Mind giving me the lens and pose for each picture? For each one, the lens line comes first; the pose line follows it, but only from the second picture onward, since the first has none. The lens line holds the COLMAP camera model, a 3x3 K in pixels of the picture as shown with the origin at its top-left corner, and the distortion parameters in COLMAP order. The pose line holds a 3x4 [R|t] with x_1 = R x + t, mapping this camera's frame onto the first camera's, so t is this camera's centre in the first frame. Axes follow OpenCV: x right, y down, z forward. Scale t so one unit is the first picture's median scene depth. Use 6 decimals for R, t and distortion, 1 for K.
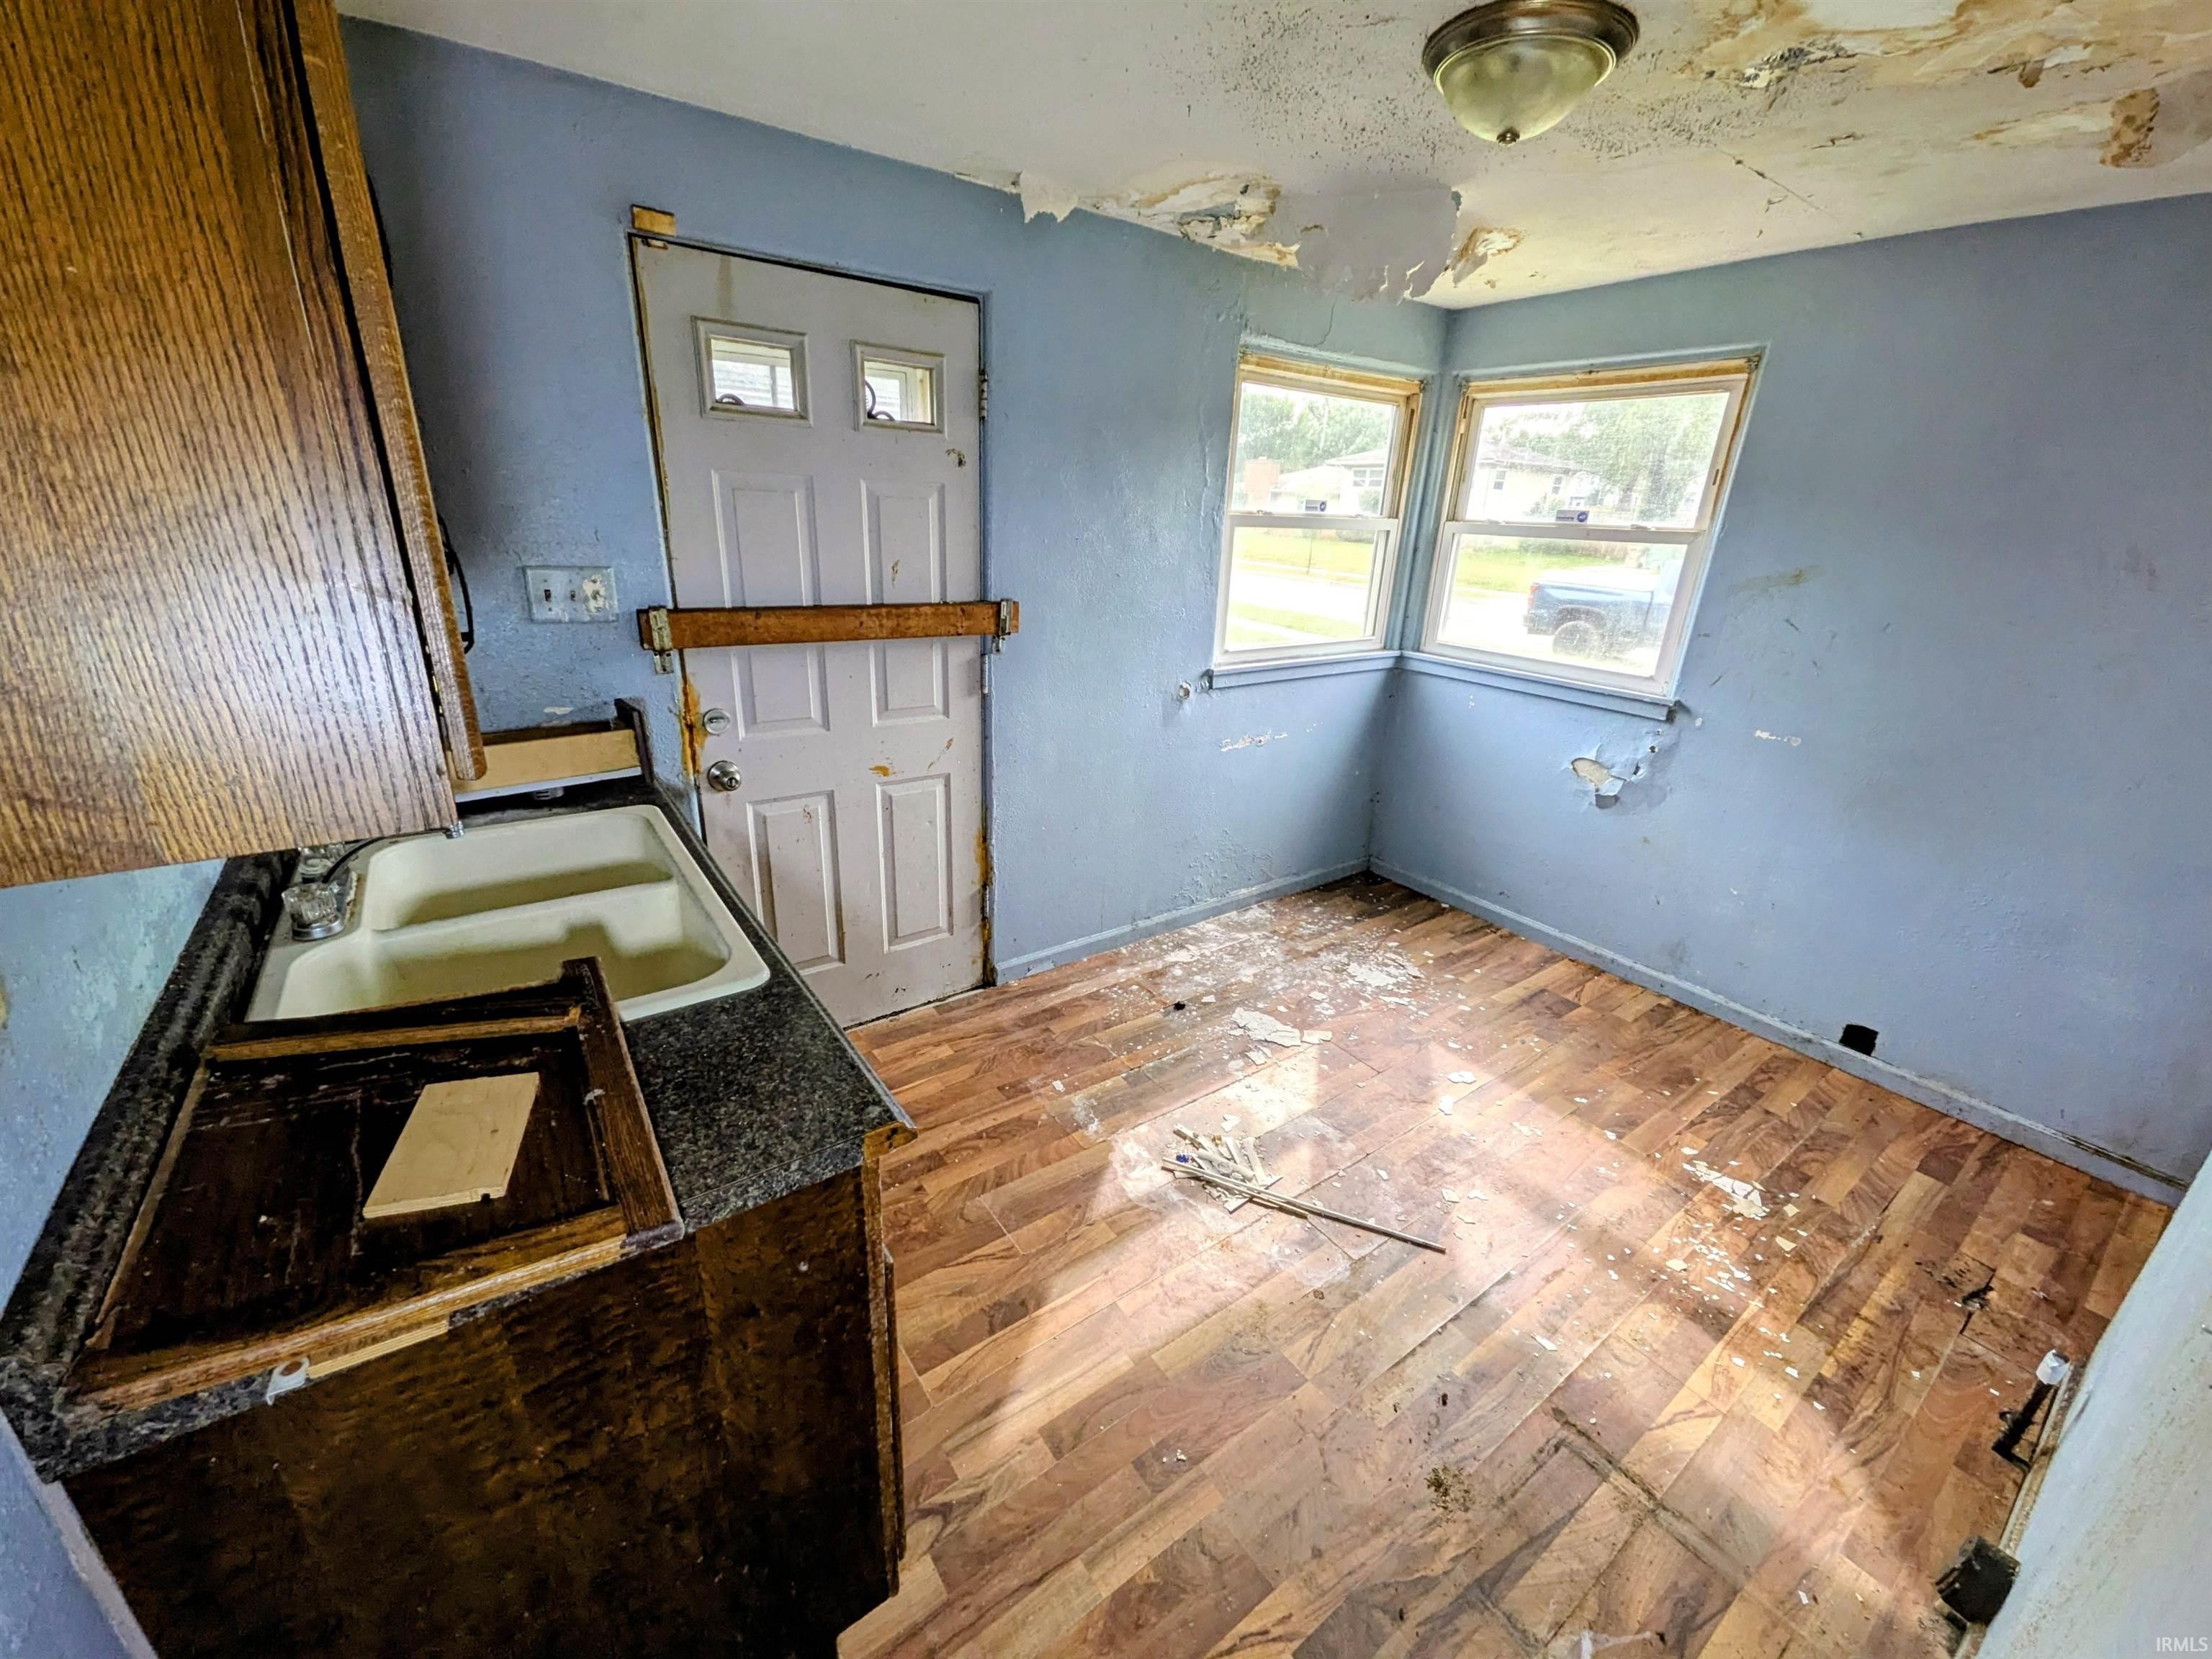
lens RADIAL K [[884.0, 0, 1114.5], [0, 884.0, 826.9], [0, 0, 1]] dist [0.013090, -0.005368]
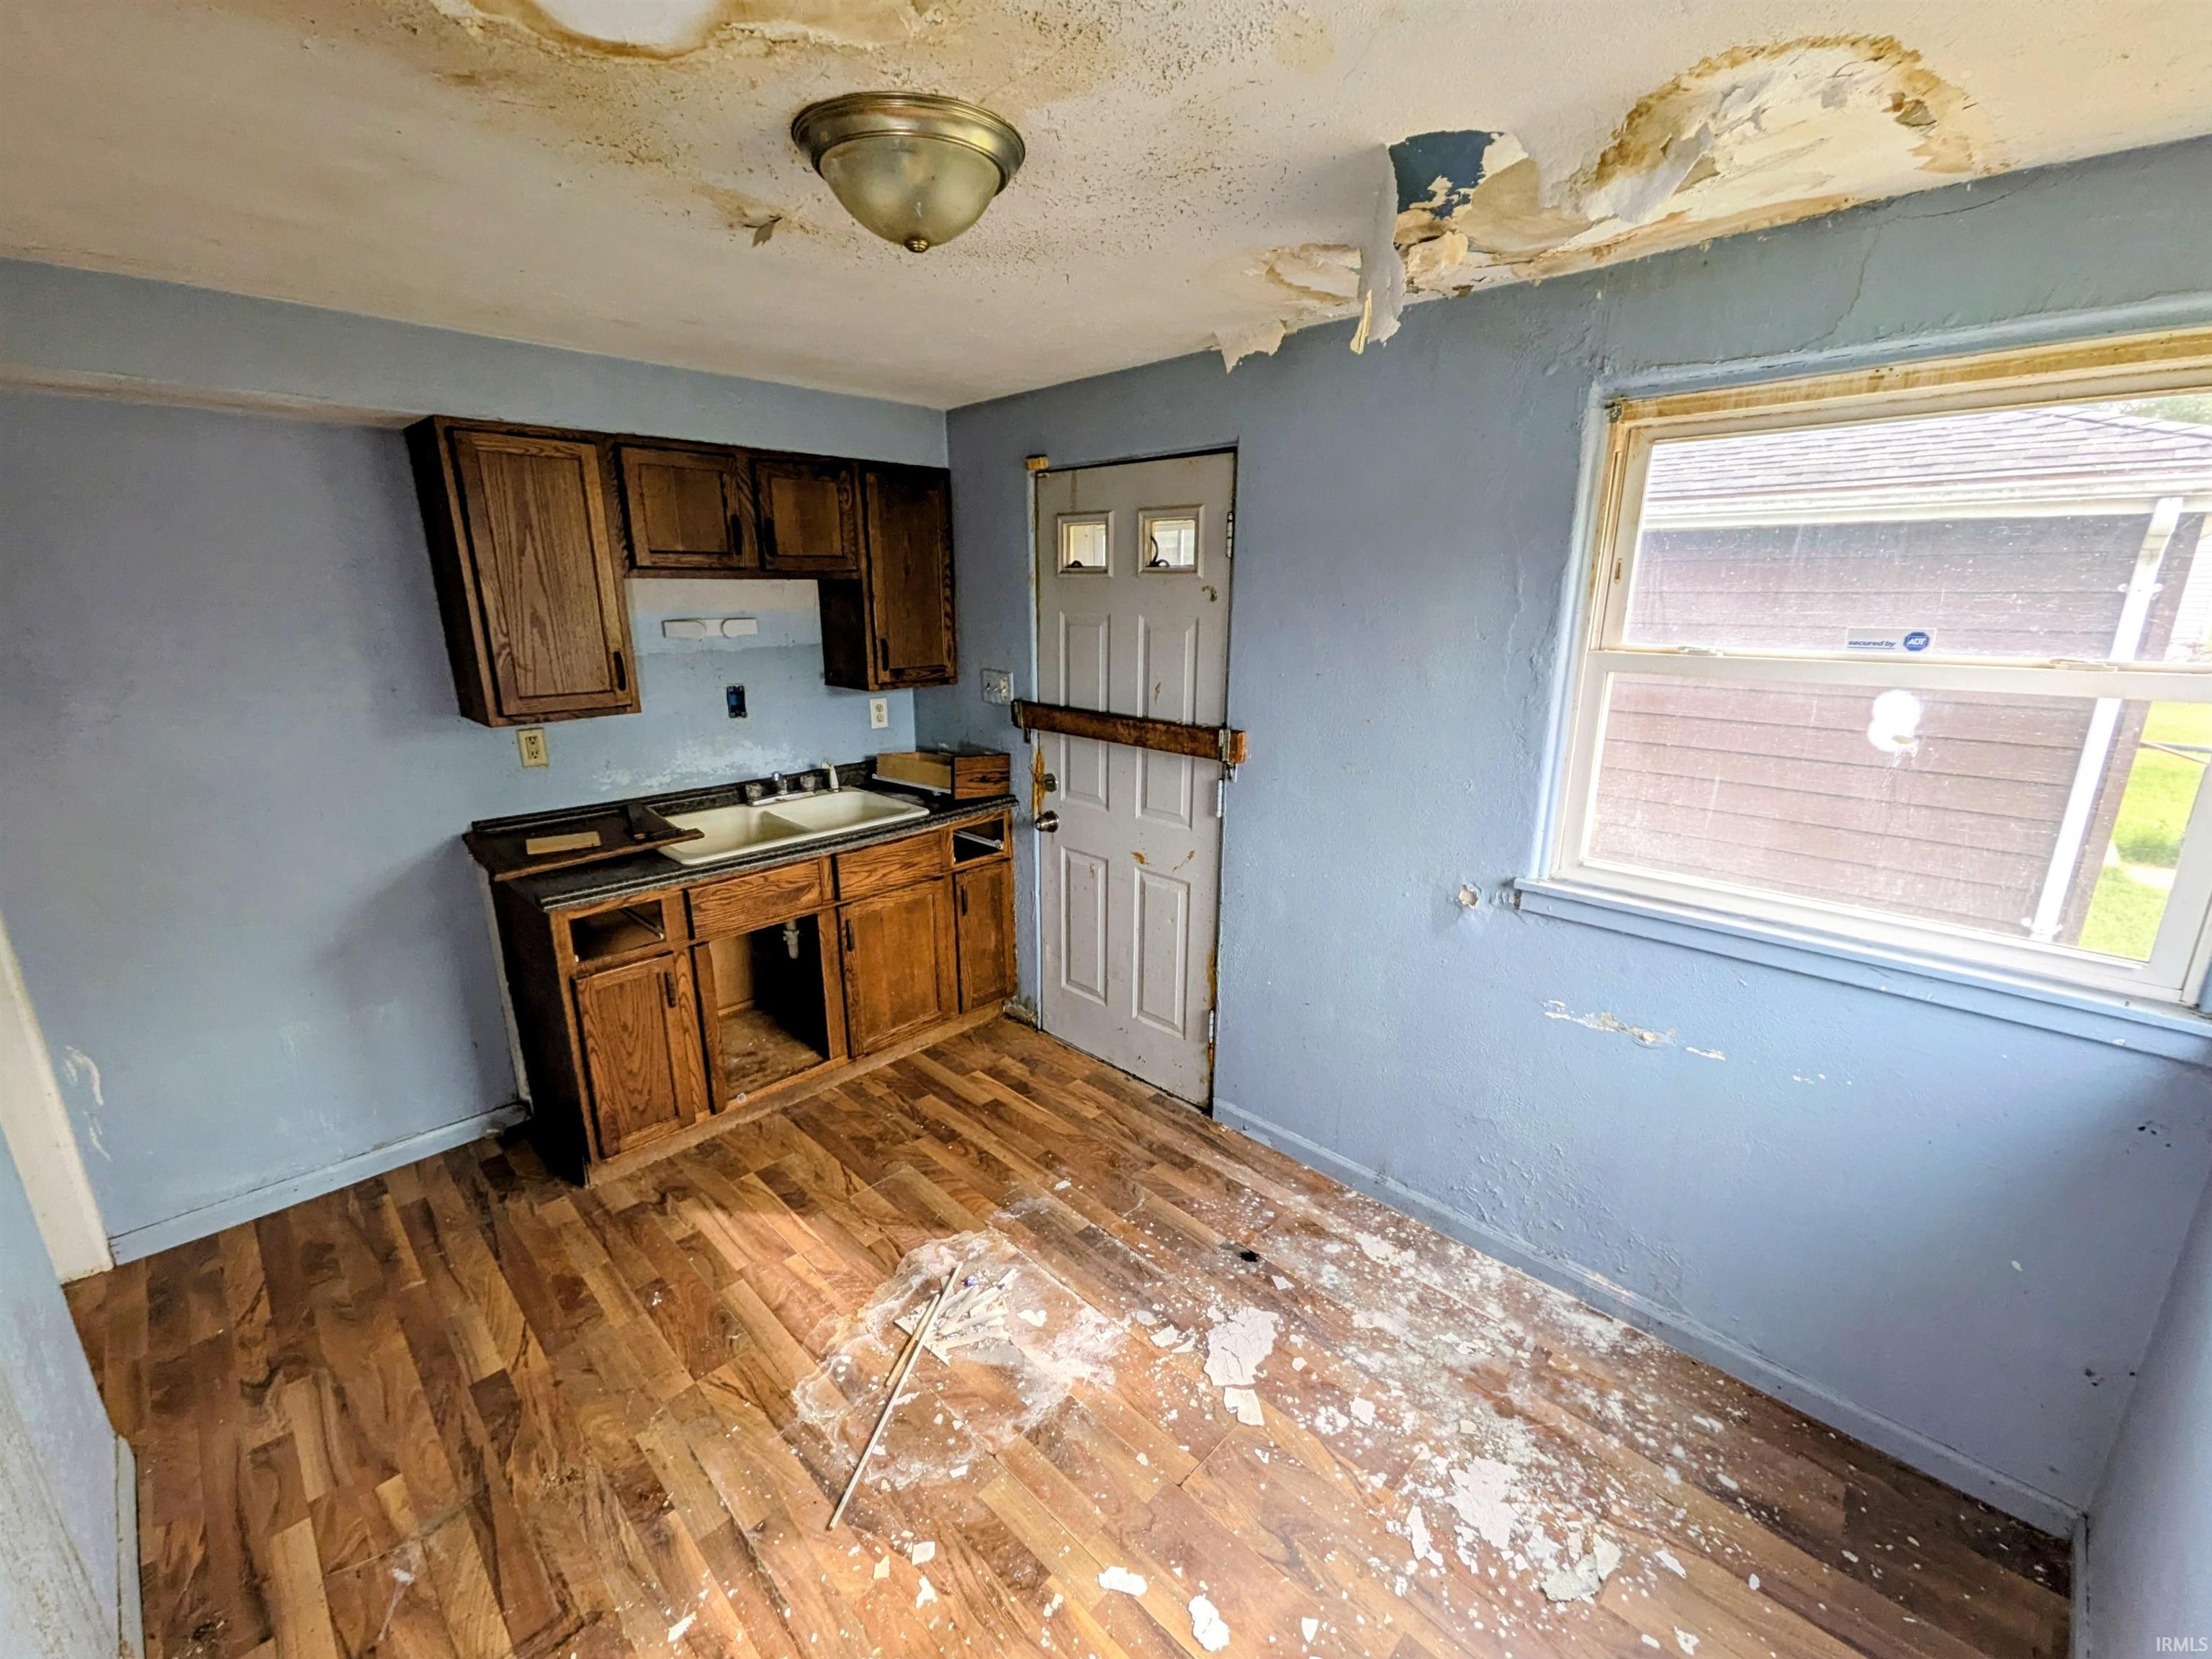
lens RADIAL K [[904.8, 0, 1099.7], [0, 904.8, 825.7], [0, 0, 1]] dist [0.002362, -0.003542]
pose [[0.164240, 0.210161, -0.963773, 0.838880], [-0.333433, 0.931358, 0.146271, -0.252863], [0.928357, 0.297330, 0.223041, 0.667688]]
